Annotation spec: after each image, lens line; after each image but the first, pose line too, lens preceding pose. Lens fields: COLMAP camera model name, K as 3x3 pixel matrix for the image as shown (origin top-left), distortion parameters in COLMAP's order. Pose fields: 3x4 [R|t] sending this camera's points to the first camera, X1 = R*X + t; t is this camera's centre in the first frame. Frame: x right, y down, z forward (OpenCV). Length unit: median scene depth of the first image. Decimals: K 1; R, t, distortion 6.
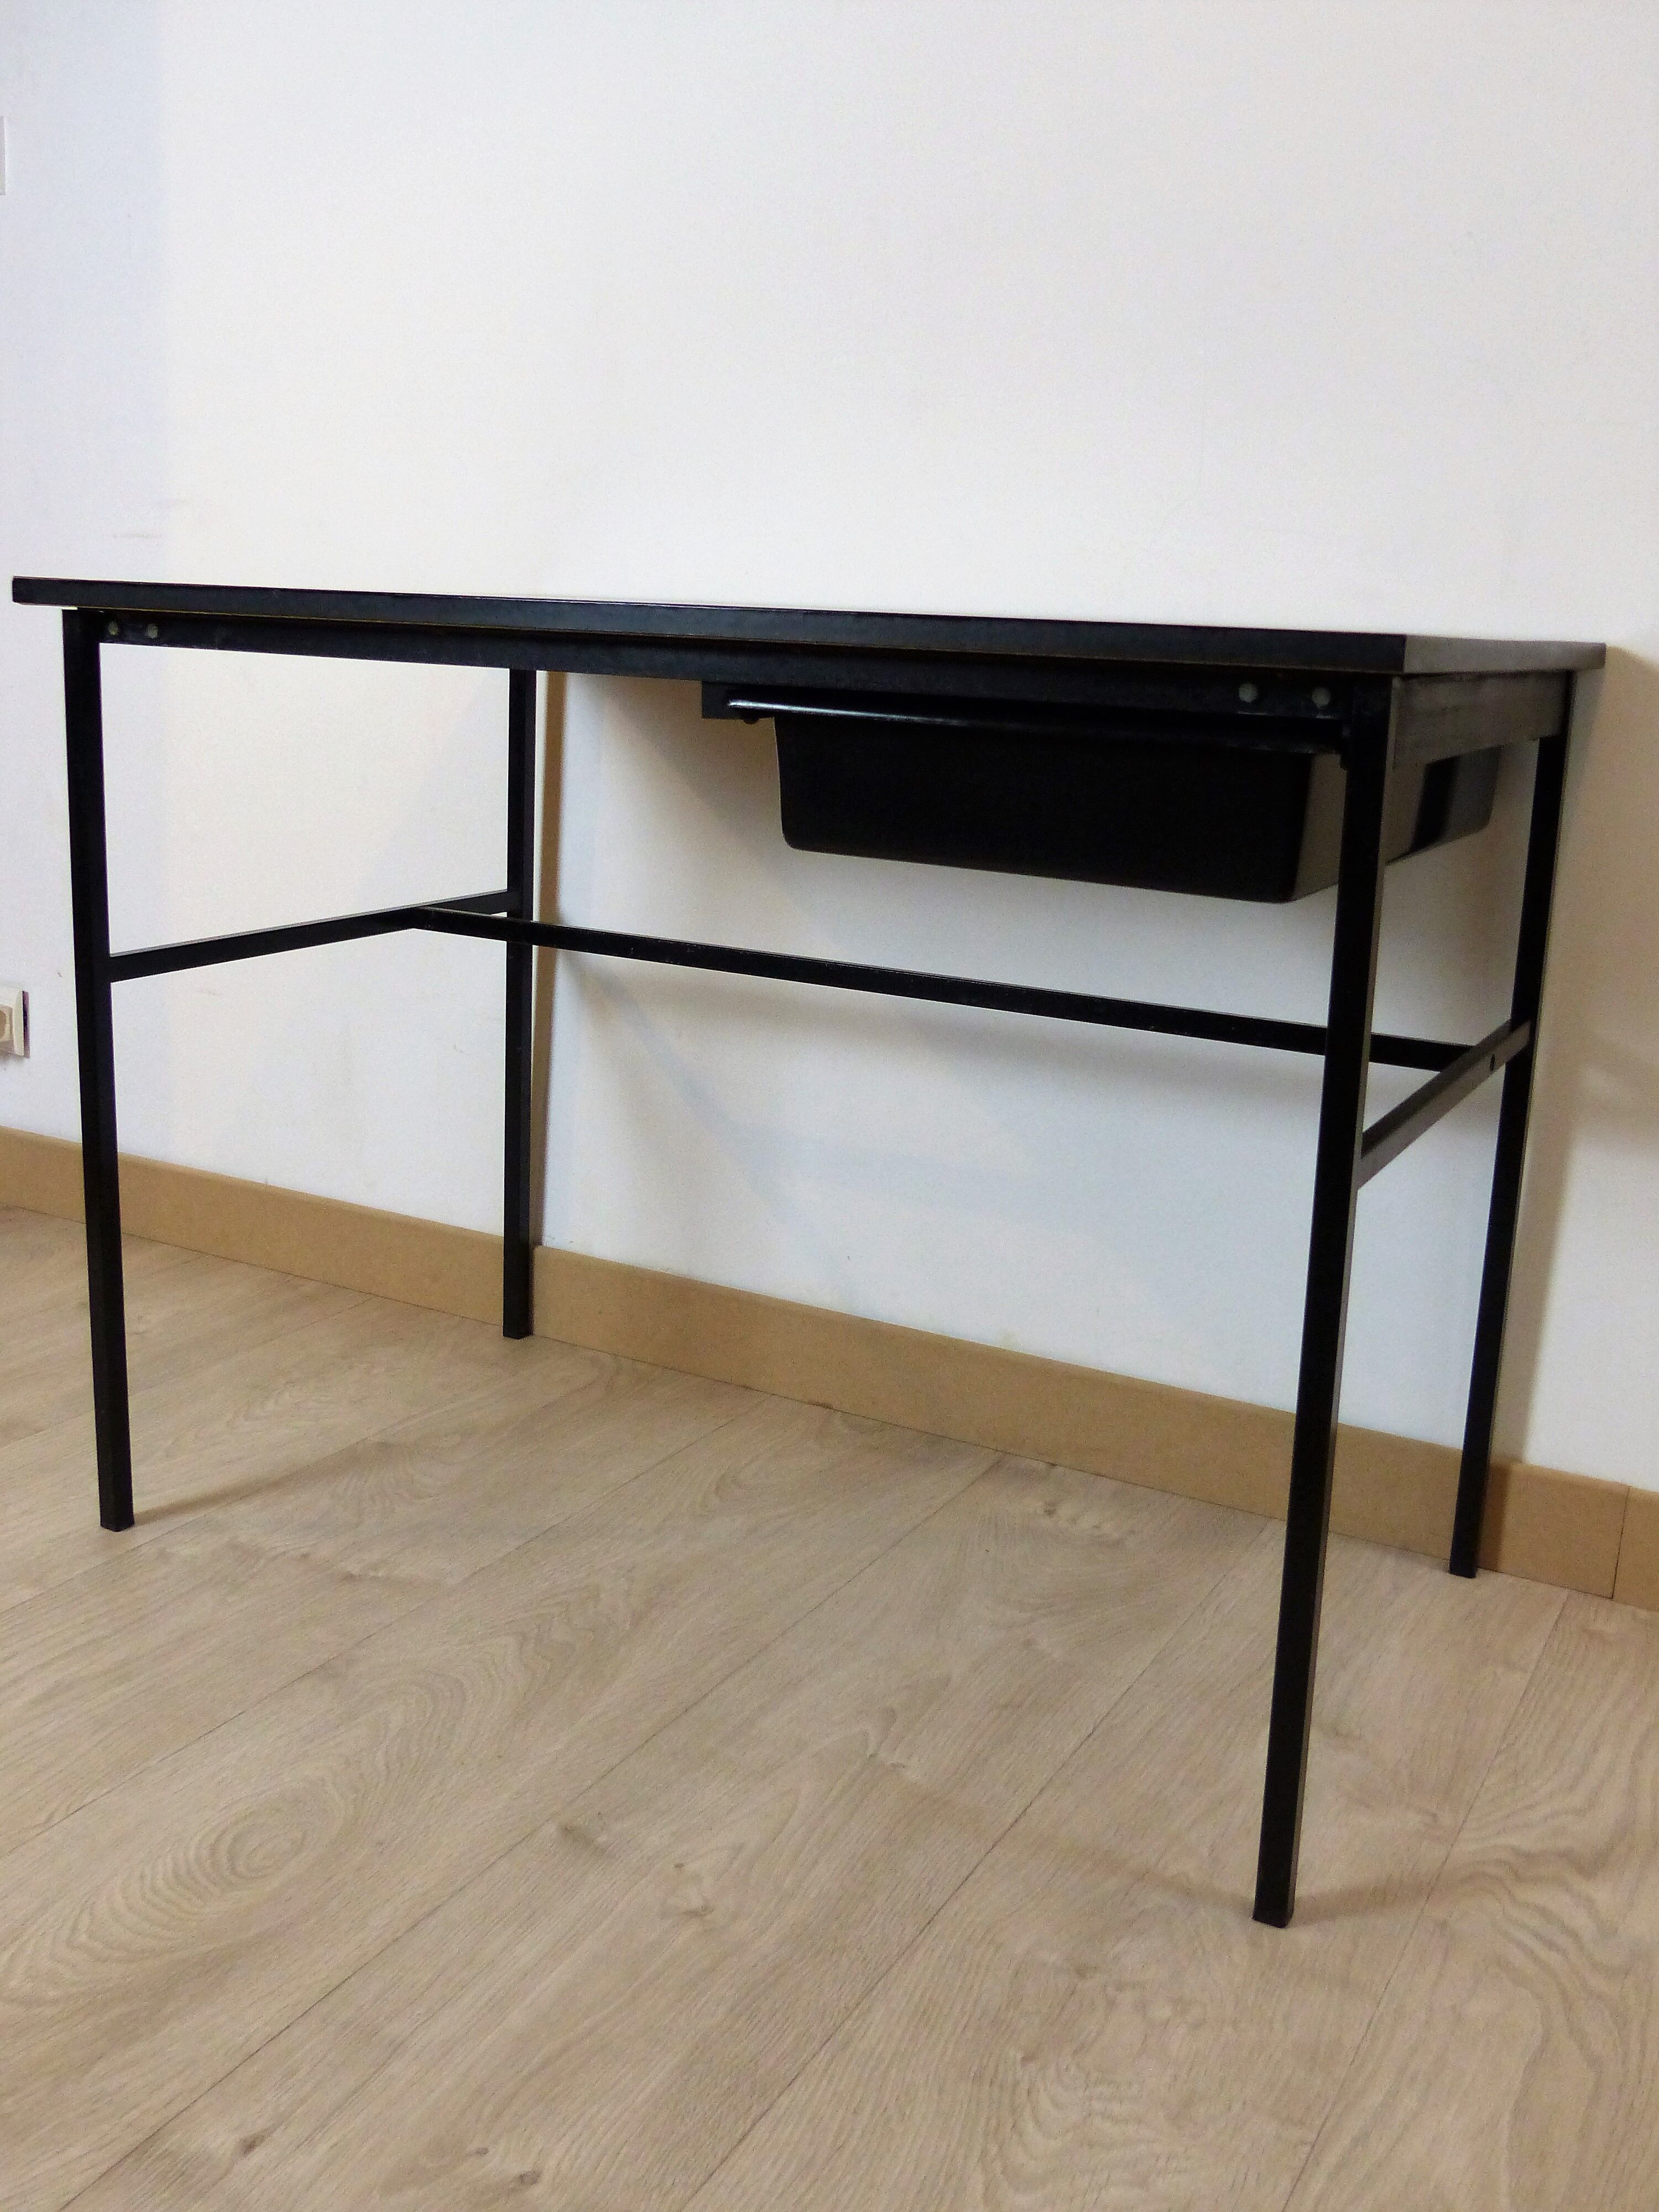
lens RADIAL K [[2050.7, 0, 840.1], [0, 2050.7, 1109.8], [0, 0, 1]] dist [-0.039399, 0.000000]
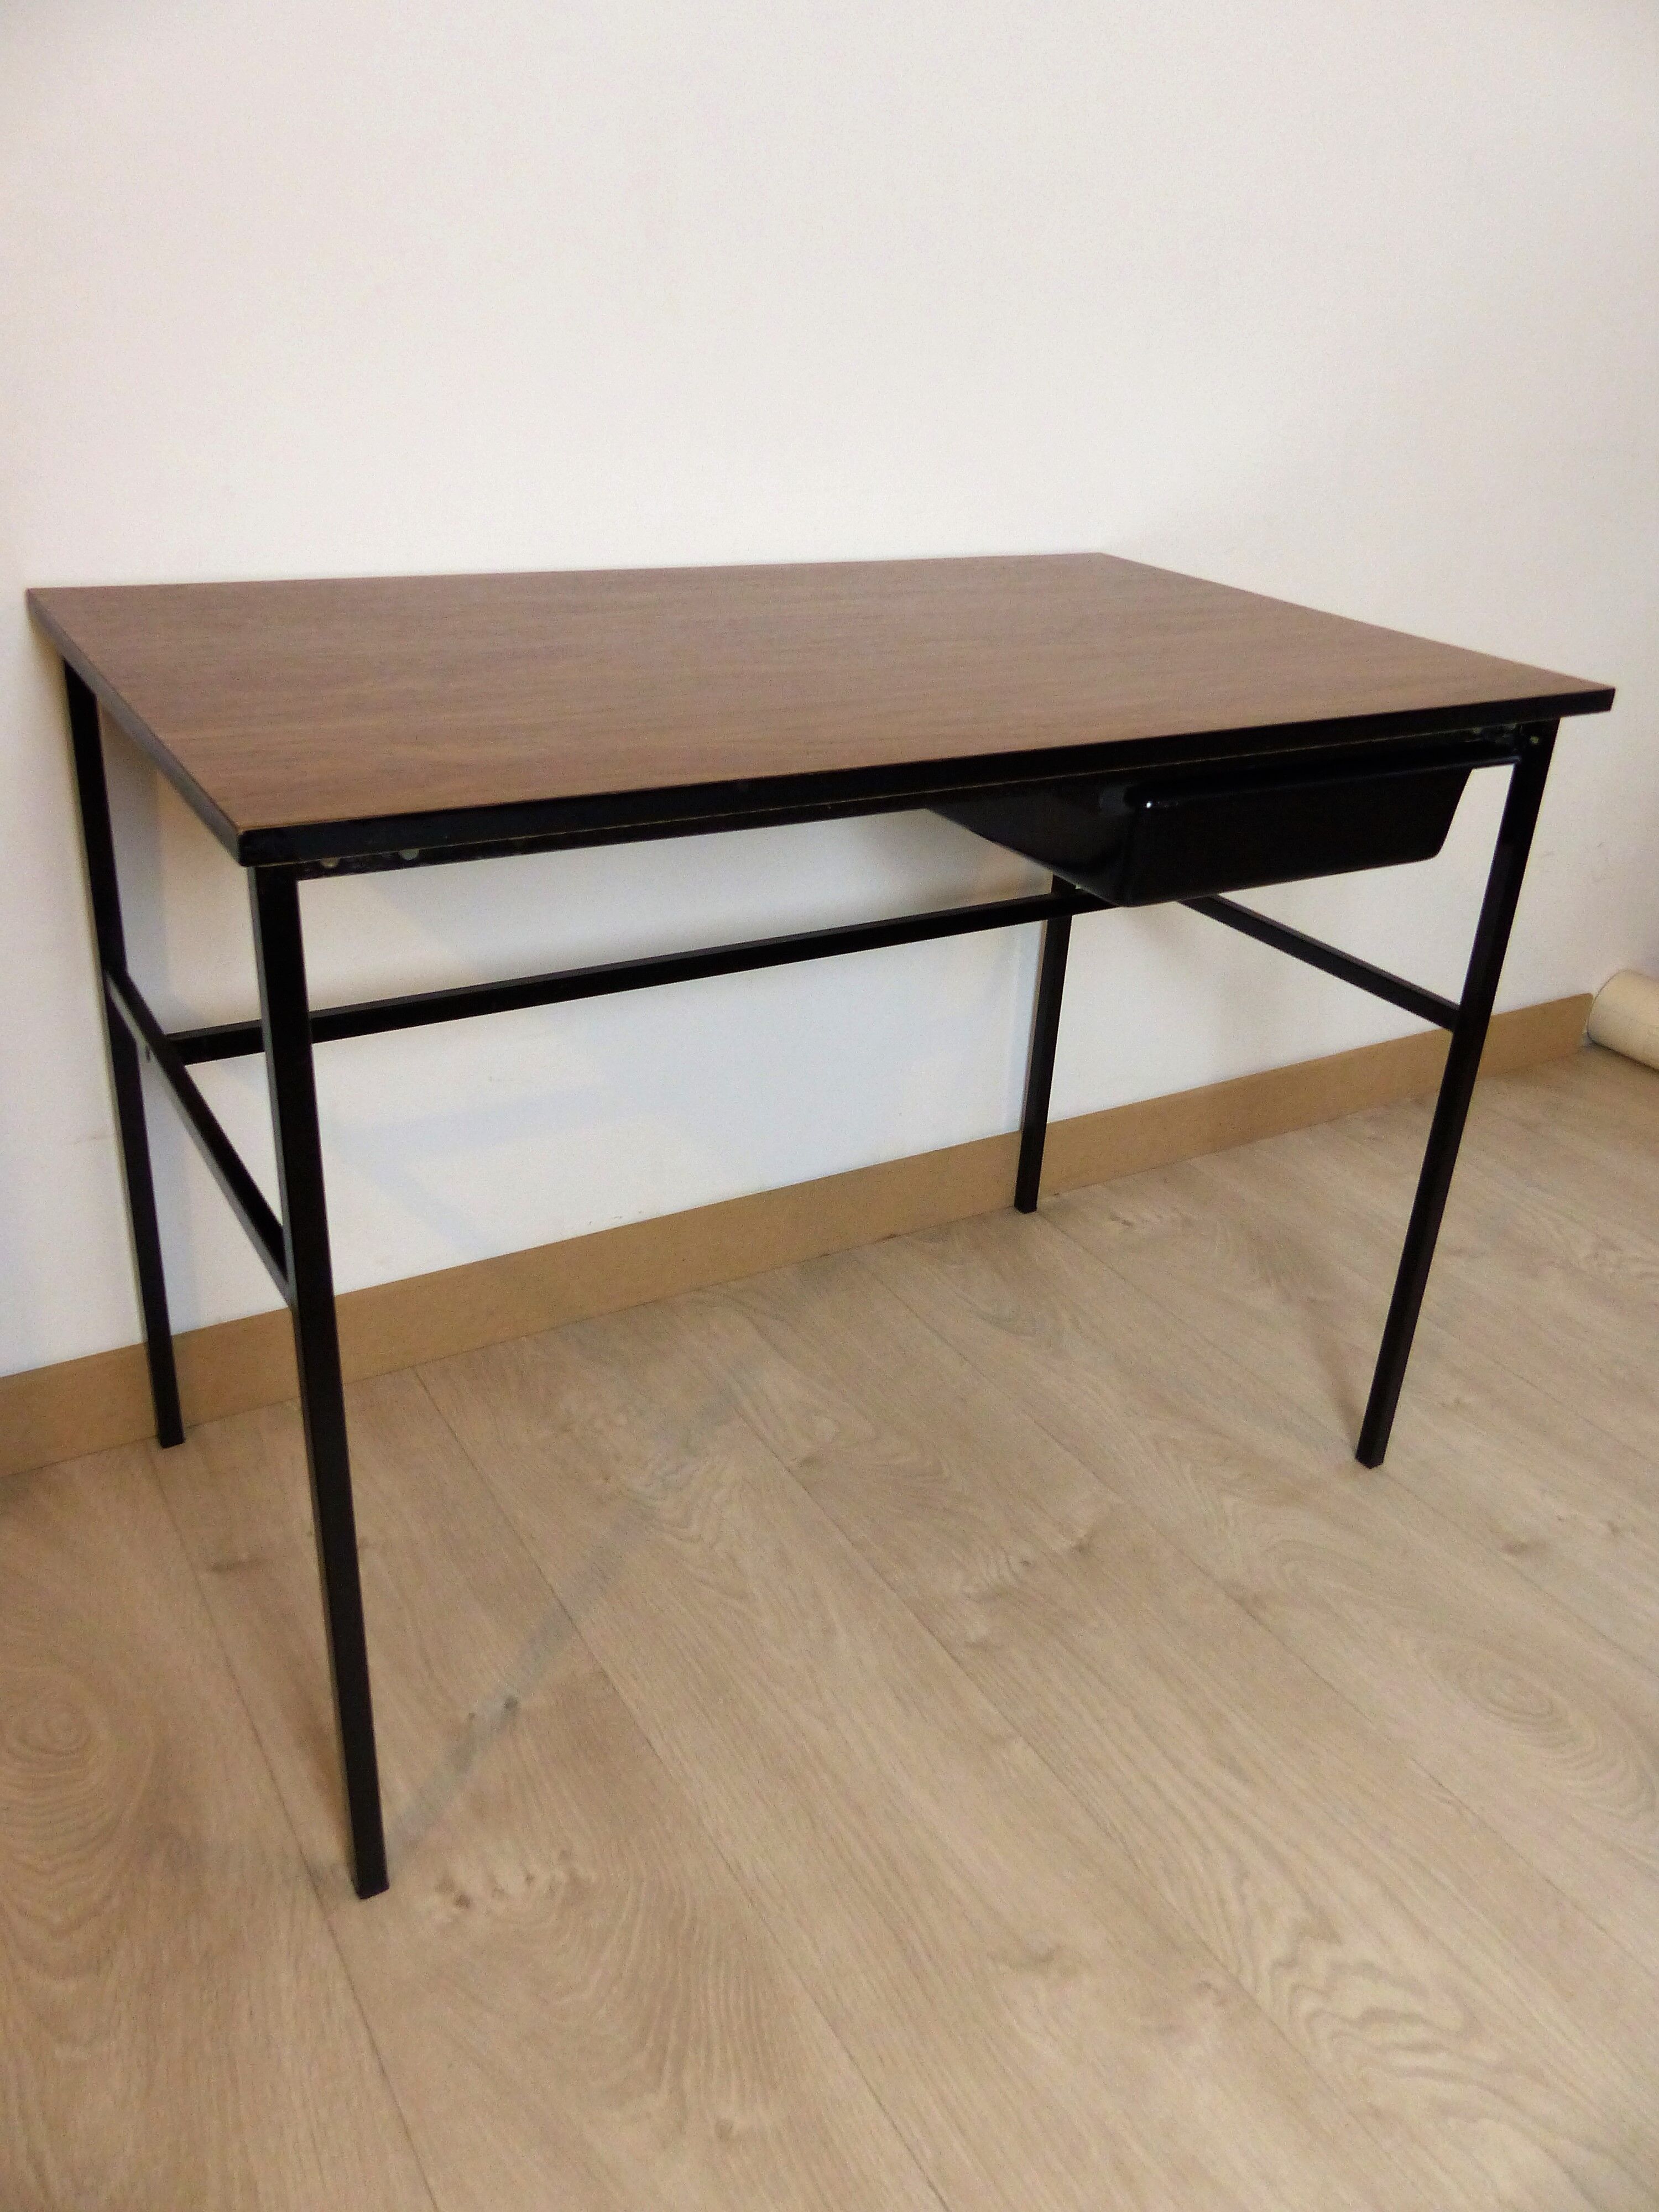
lens RADIAL K [[1693.8, 0, 849.0], [0, 1693.8, 1097.2], [0, 0, 1]] dist [-0.018245, 0.015117]
pose [[0.489141, -0.396587, 0.776827, -0.938080], [0.161688, 0.916440, 0.366053, -0.366932], [-0.857087, -0.053448, 0.512391, 0.647650]]
